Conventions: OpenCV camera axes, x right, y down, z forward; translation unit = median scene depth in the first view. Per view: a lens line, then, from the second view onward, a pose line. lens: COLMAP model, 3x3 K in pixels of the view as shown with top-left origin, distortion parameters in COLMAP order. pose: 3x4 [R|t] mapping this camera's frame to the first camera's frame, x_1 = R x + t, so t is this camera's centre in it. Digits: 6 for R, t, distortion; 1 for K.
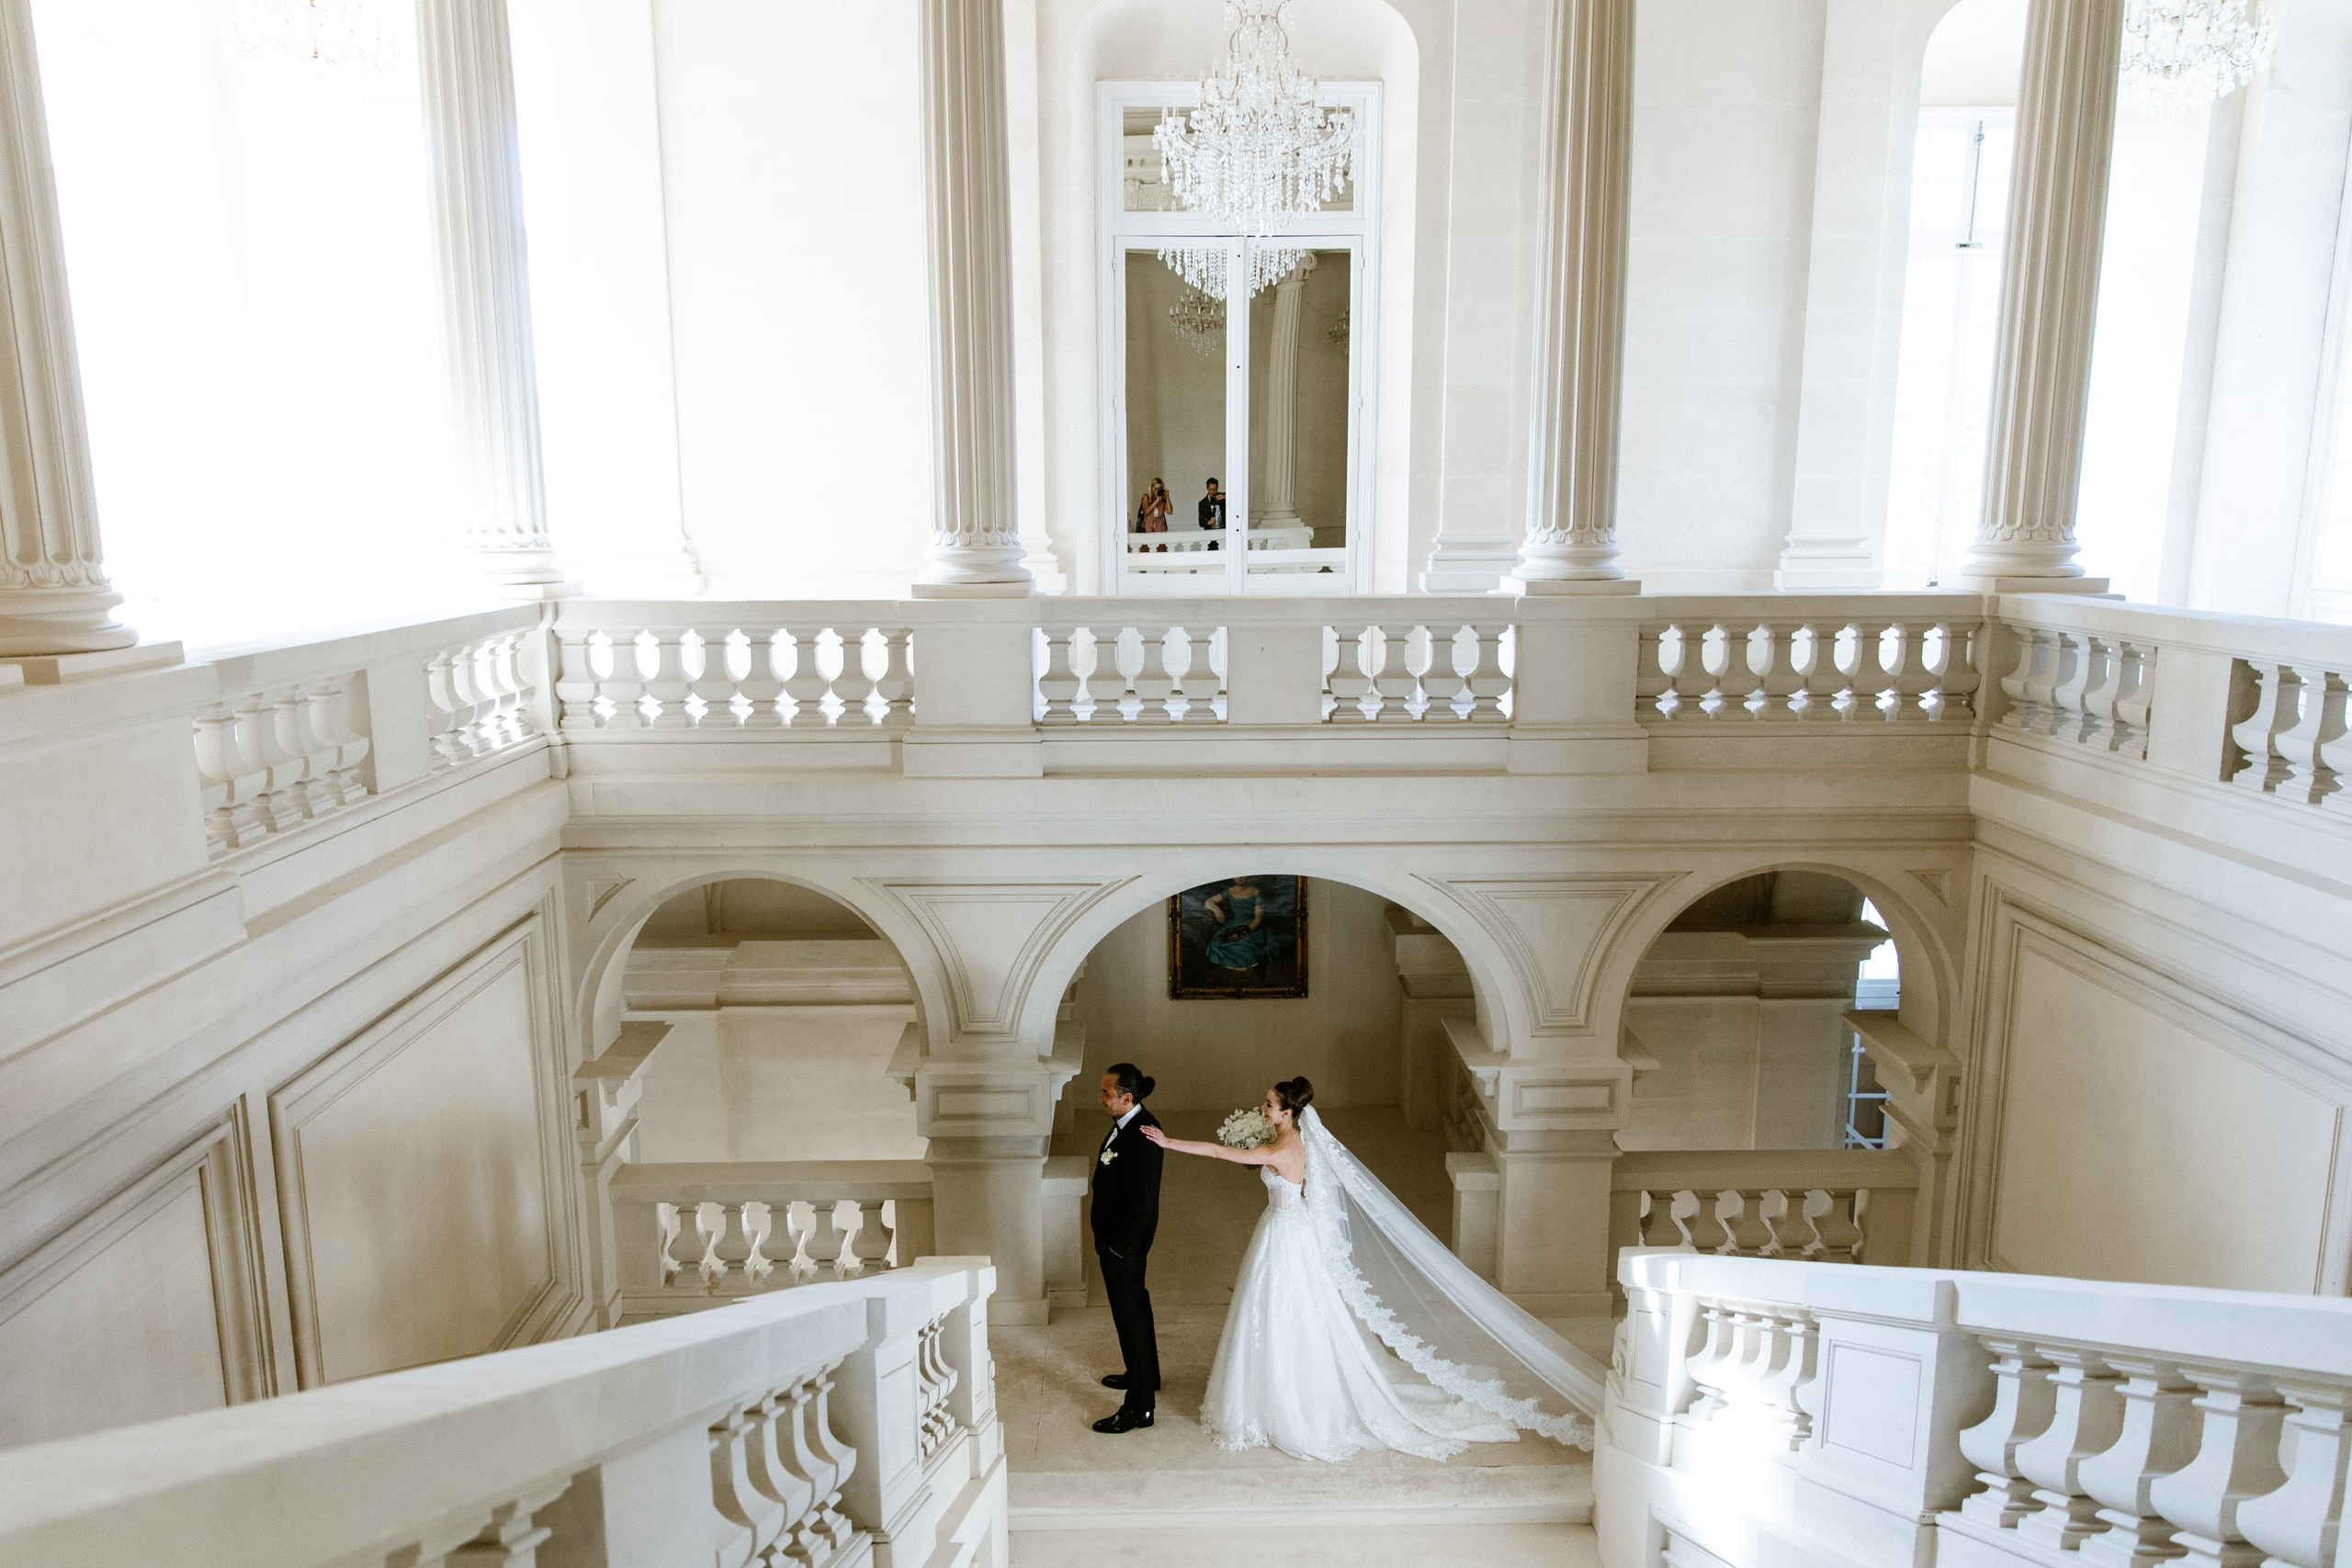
lens RADIAL K [[1647.3, 0, 1176.0], [0, 1647.3, 784.0], [0, 0, 1]] dist [-0.002784, -0.000481]
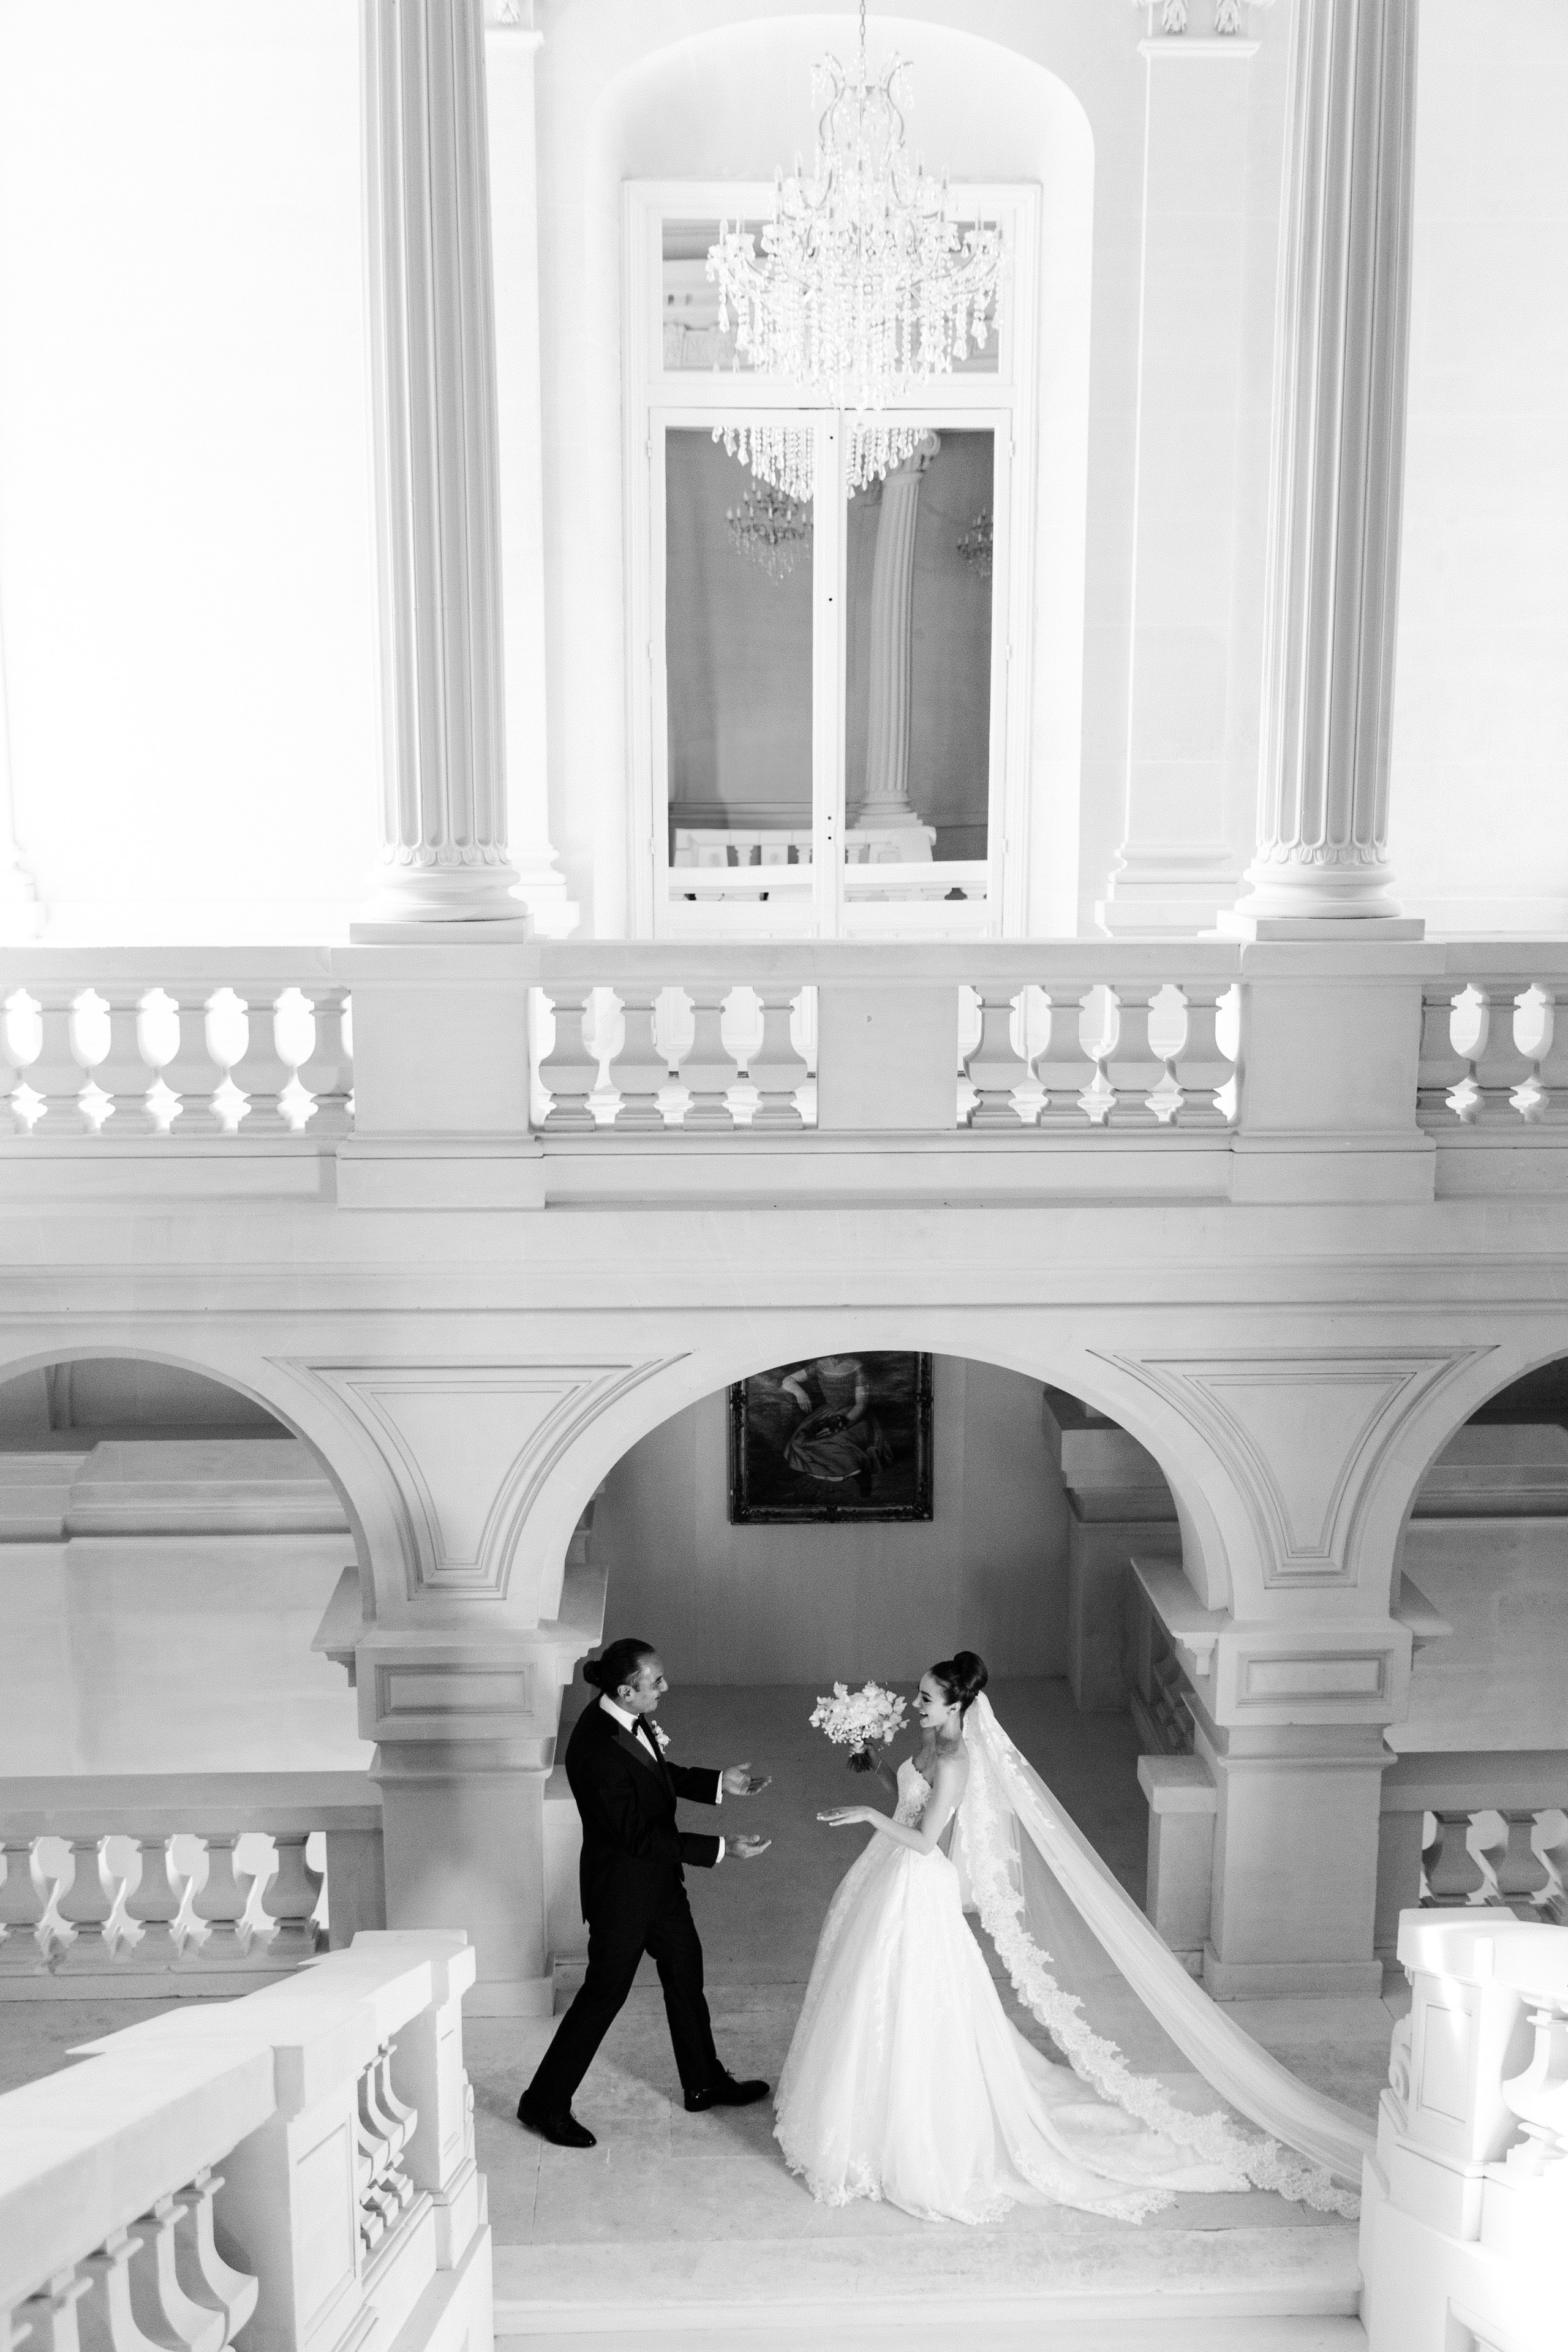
lens RADIAL K [[2343.6, 0, 784.0], [0, 2343.6, 1176.0], [0, 0, 1]] dist [-0.006523, -0.010758]
pose [[0.999777, -0.000806, 0.021123, -0.002875], [0.000858, 0.999997, -0.002444, -0.014532], [-0.021121, 0.002461, 0.999774, 0.036141]]
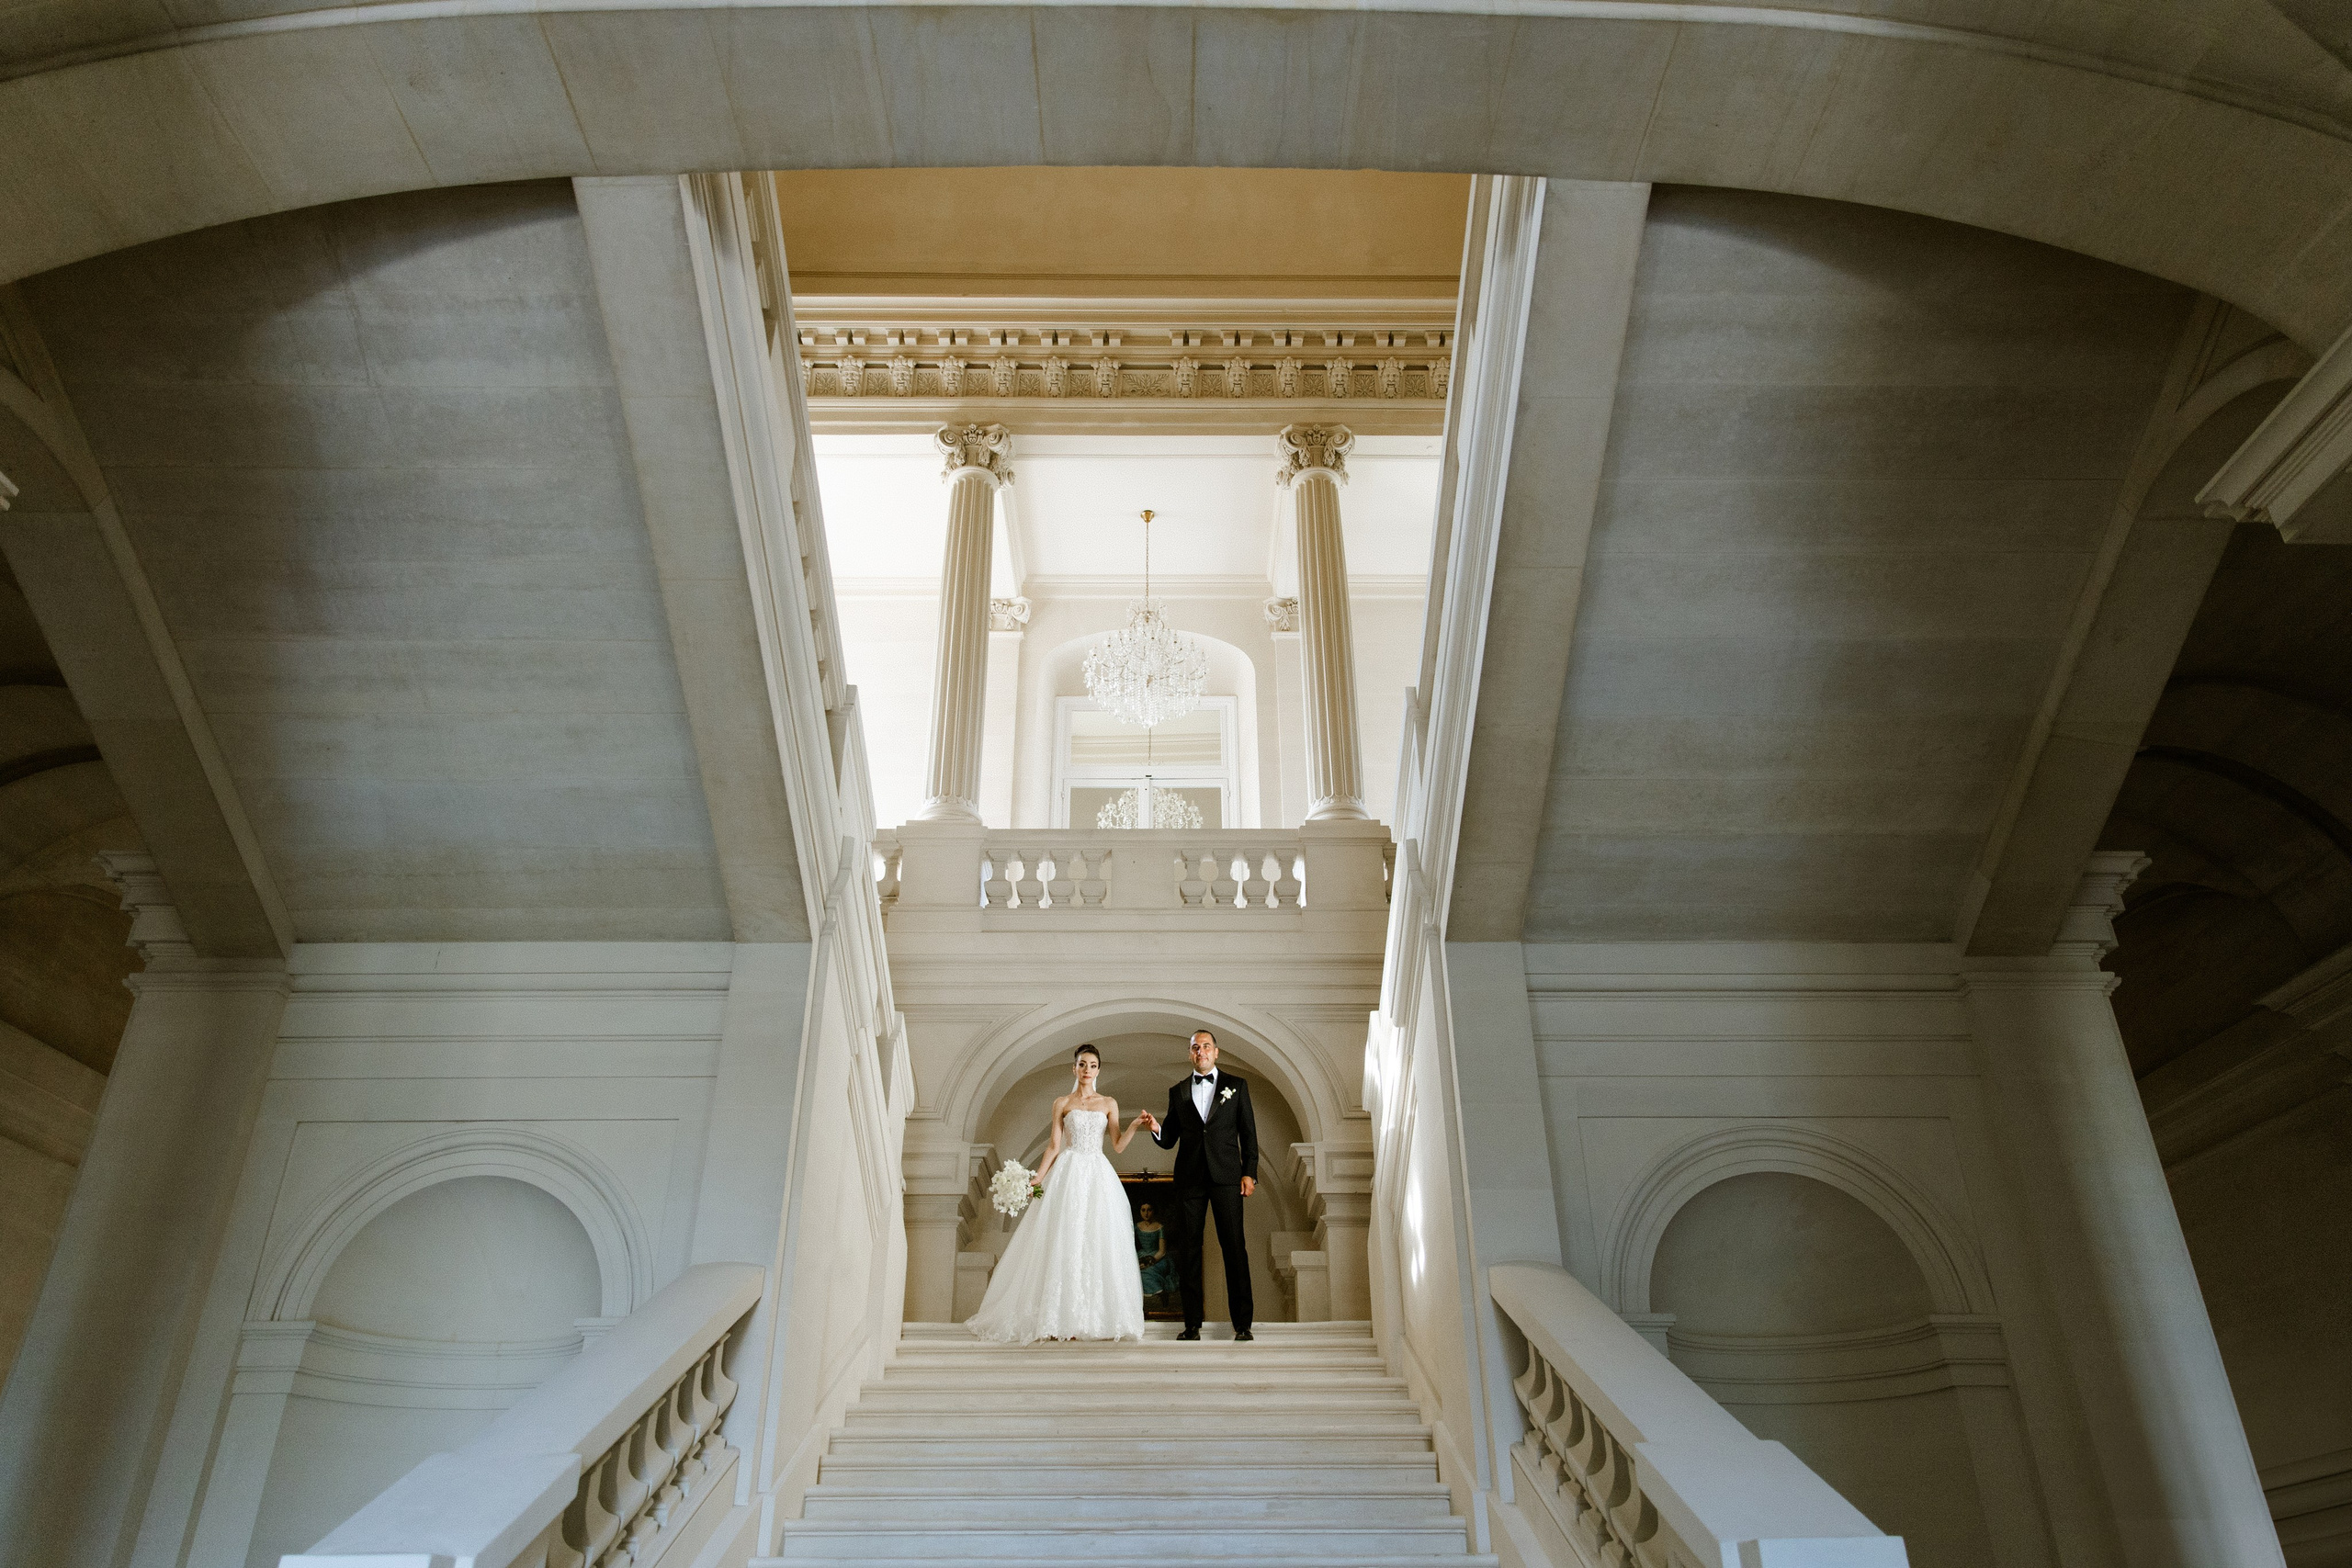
lens RADIAL K [[1647.3, 0, 1176.0], [0, 1647.3, 784.0], [0, 0, 1]] dist [-0.002784, -0.000481]
pose [[0.999814, -0.010305, -0.016321, 0.110549], [-0.002770, 0.760228, -0.649650, 0.798862], [0.019103, 0.649574, 0.760058, -0.177025]]
